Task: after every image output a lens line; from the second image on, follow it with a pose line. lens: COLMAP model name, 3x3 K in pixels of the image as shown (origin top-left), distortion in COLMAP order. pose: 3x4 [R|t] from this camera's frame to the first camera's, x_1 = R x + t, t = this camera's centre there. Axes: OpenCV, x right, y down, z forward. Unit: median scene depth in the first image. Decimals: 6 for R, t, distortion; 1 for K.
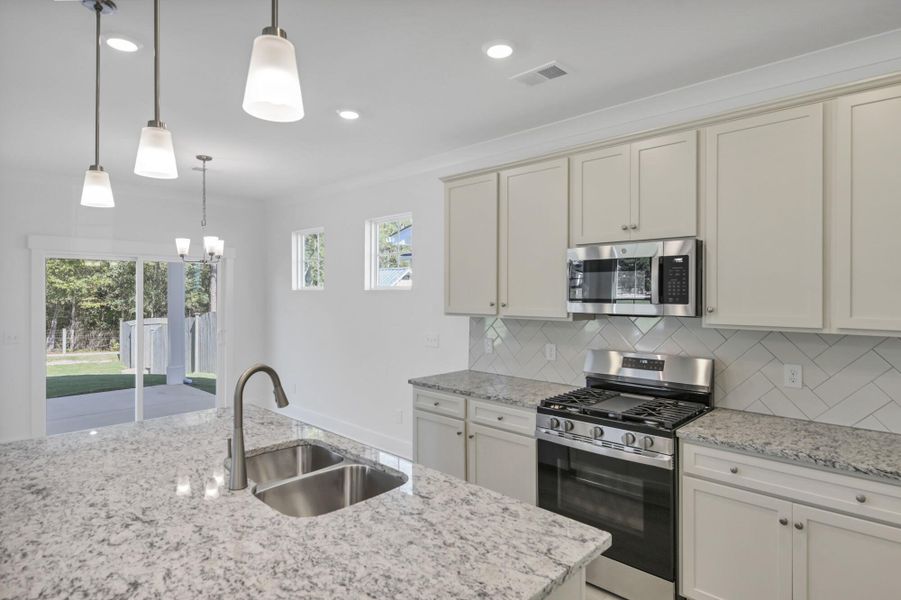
lens RADIAL K [[489.4, 0, 459.5], [0, 489.4, 294.5], [0, 0, 1]] dist [0.017629, -0.010066]
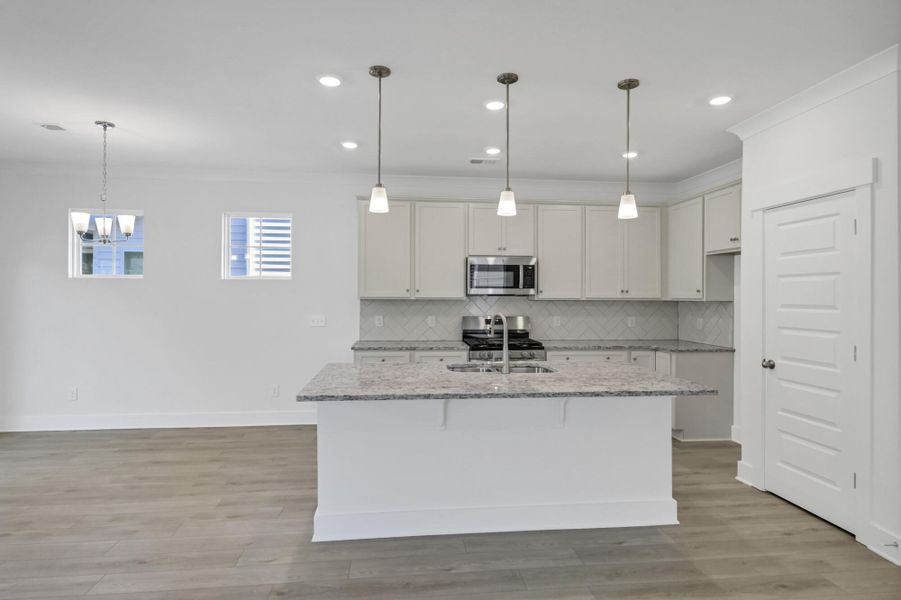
lens RADIAL K [[481.0, 0, 444.1], [0, 481.0, 295.4], [0, 0, 1]] dist [0.018011, 0.000130]
pose [[0.658860, 0.002808, 0.752260, -1.136818], [-0.001461, 0.999996, -0.002453, 0.046474], [-0.752264, 0.000517, 0.658861, -0.049665]]
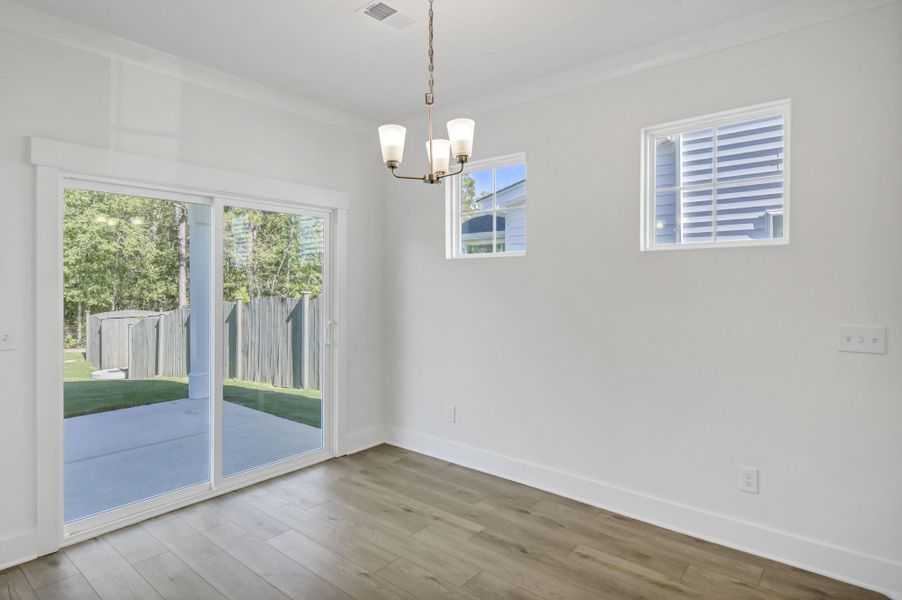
lens RADIAL K [[495.9, 0, 453.8], [0, 495.9, 293.7], [0, 0, 1]] dist [0.010828, -0.001632]
pose [[0.998245, -0.001288, 0.059201, -0.775101], [0.000491, 0.999909, 0.013476, 0.056331], [-0.059213, -0.013423, 0.998155, 0.758892]]
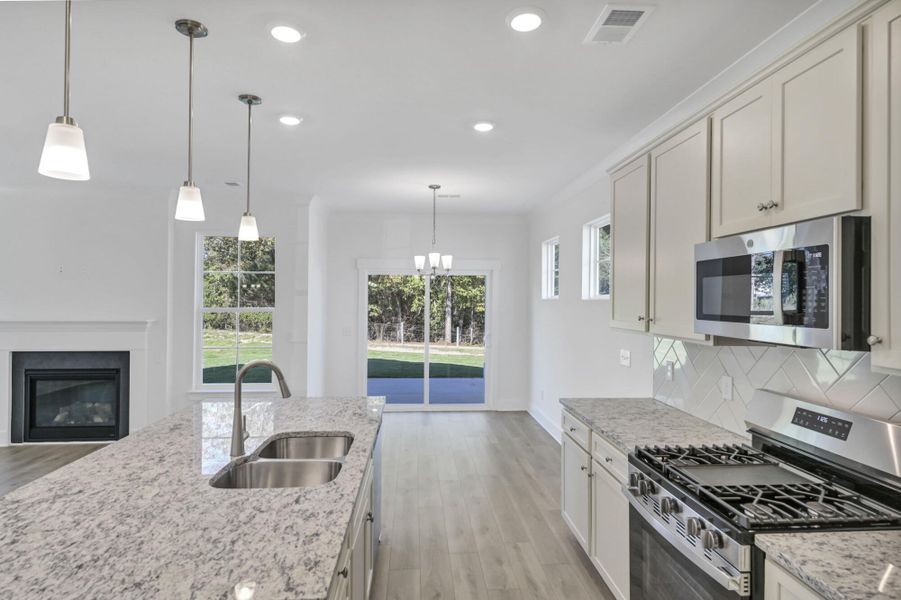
lens RADIAL K [[495.4, 0, 453.3], [0, 495.4, 293.7], [0, 0, 1]] dist [0.010828, -0.001632]
pose [[0.740054, -0.001301, -0.672547, 0.459321], [-0.010018, 0.999866, -0.012958, -0.008368], [0.672473, 0.016327, 0.739941, 0.227426]]
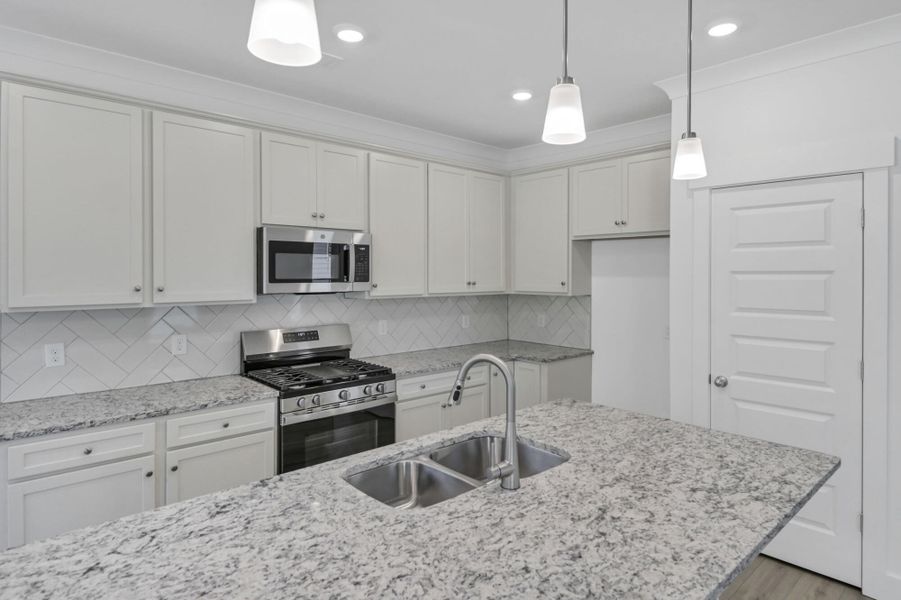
lens RADIAL K [[509.9, 0, 455.3], [0, 509.9, 276.9], [0, 0, 1]] dist [0.005862, 0.000202]
pose [[0.078930, -0.006547, 0.996859, -0.768506], [0.002481, 0.999977, 0.006371, -0.001711], [-0.996877, 0.001971, 0.078945, 0.563350]]
